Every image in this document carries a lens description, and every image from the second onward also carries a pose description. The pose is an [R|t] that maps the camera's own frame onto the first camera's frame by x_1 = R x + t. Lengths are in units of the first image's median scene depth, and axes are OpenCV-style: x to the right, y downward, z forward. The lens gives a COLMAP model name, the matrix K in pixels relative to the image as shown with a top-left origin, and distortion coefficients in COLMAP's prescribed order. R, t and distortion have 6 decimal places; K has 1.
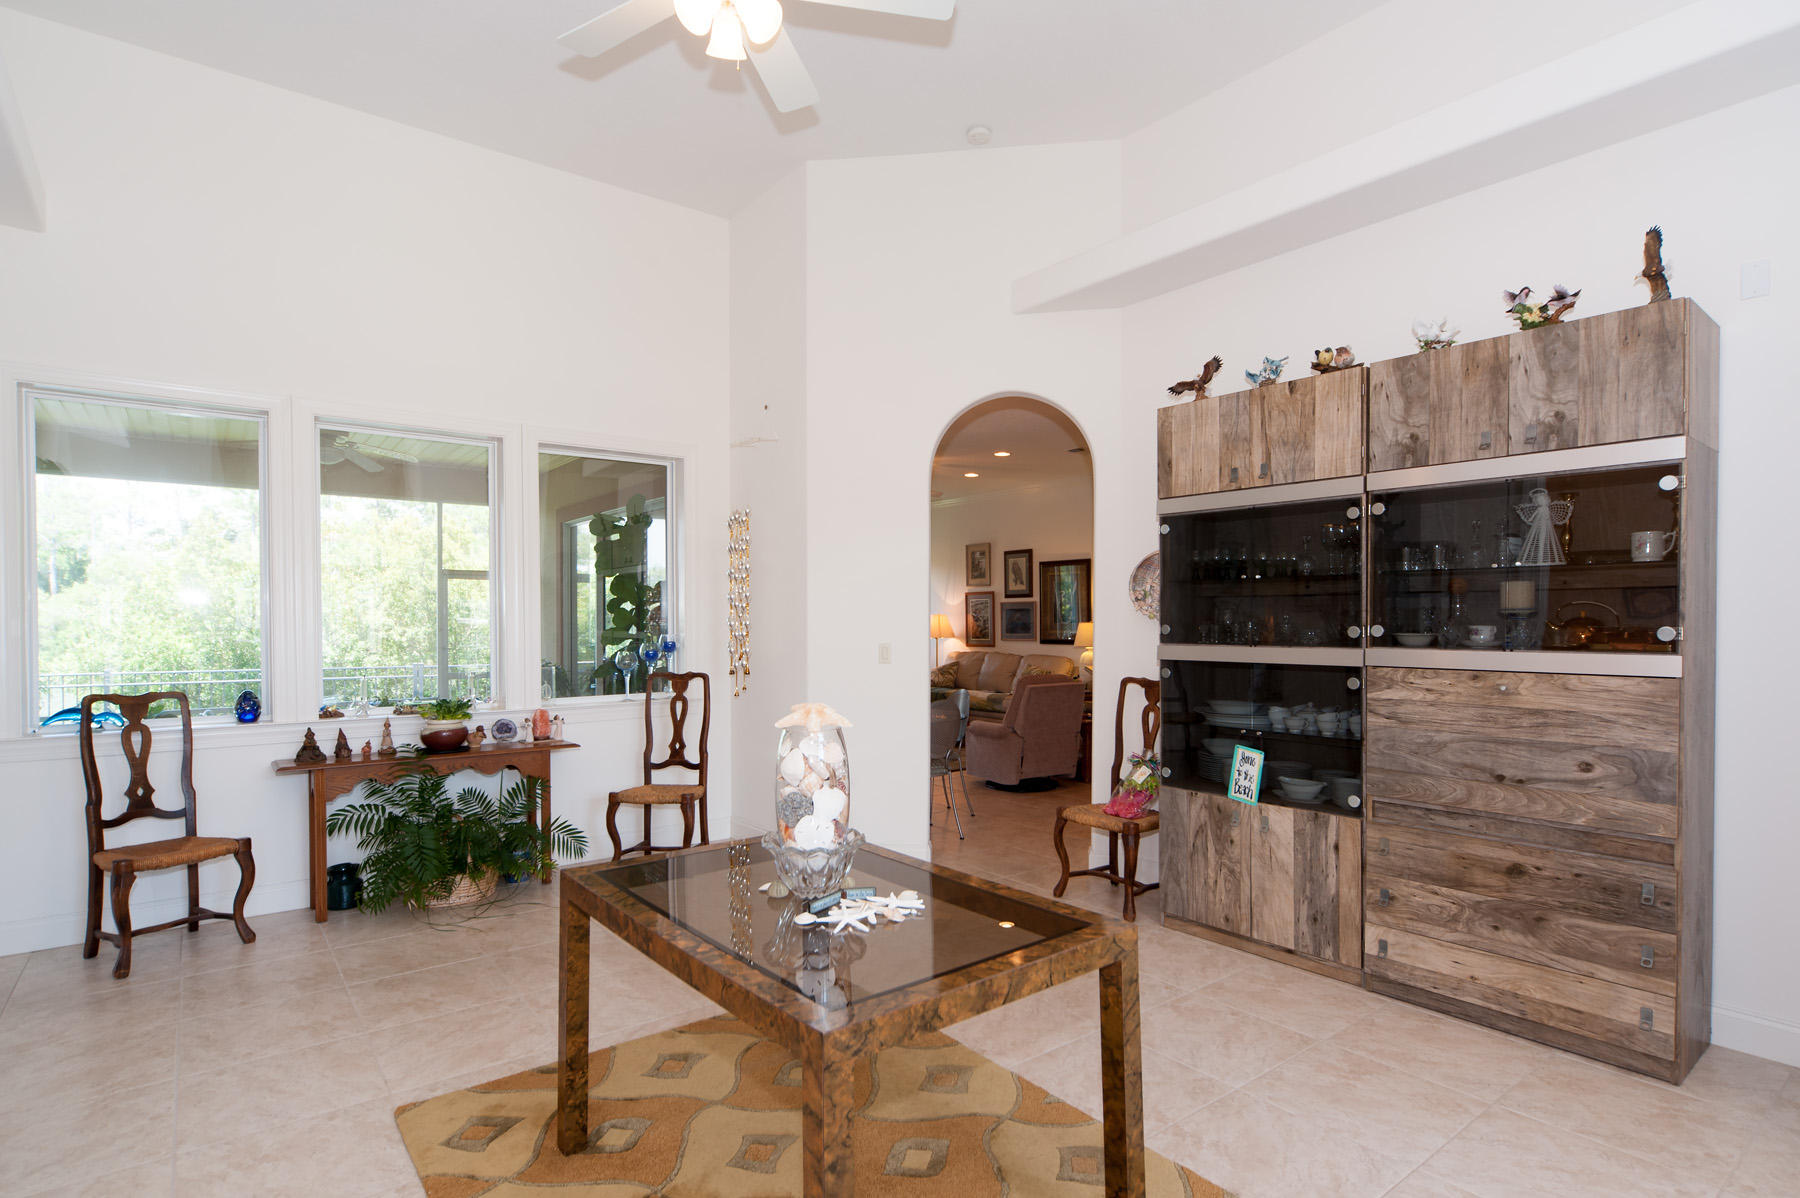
lens RADIAL K [[931.9, 0, 894.8], [0, 931.9, 618.6], [0, 0, 1]] dist [-0.005096, -0.001085]
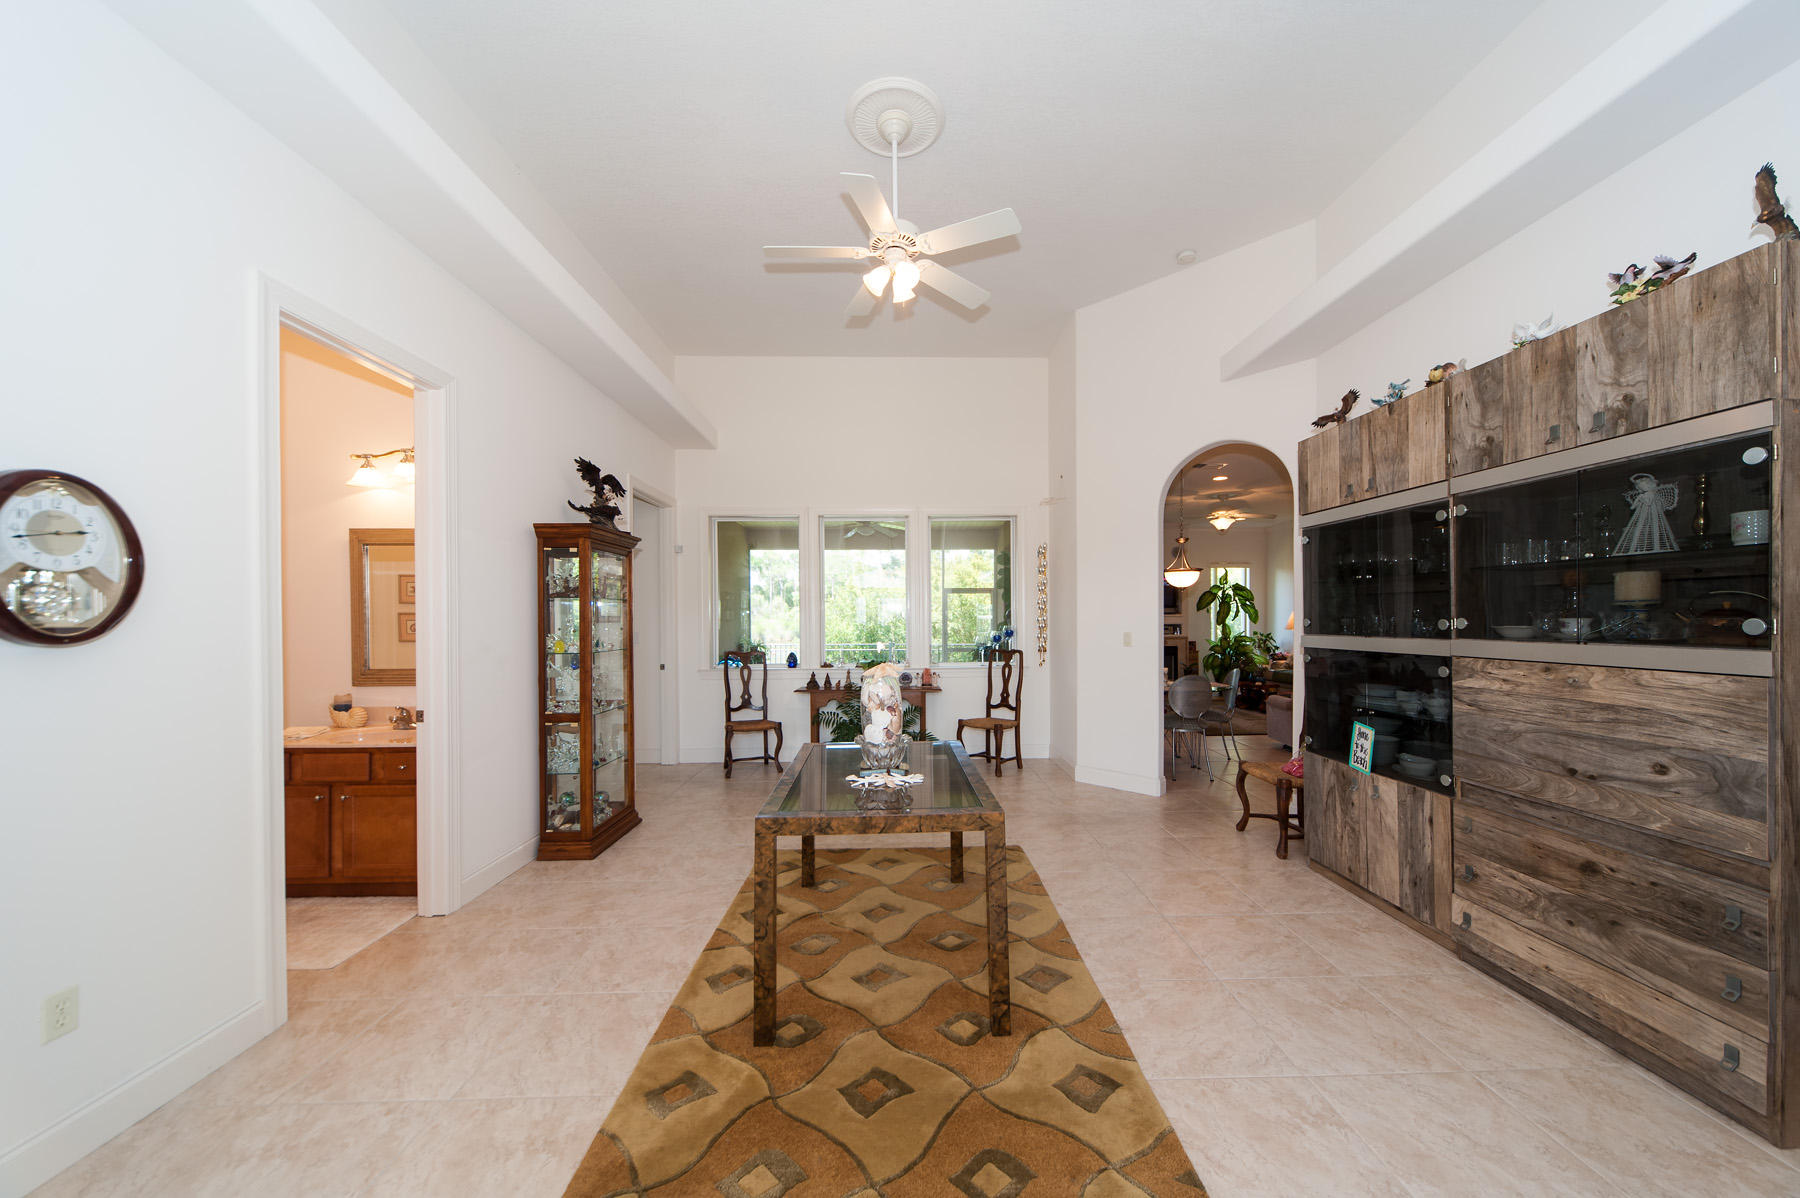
lens RADIAL K [[638.9, 0, 907.7], [0, 638.9, 606.7], [0, 0, 1]] dist [-0.003491, -0.000835]
pose [[0.795916, -0.016056, -0.605195, 0.464475], [0.008281, 0.999843, -0.015635, 0.000105], [0.605351, 0.007433, 0.795924, 0.027827]]
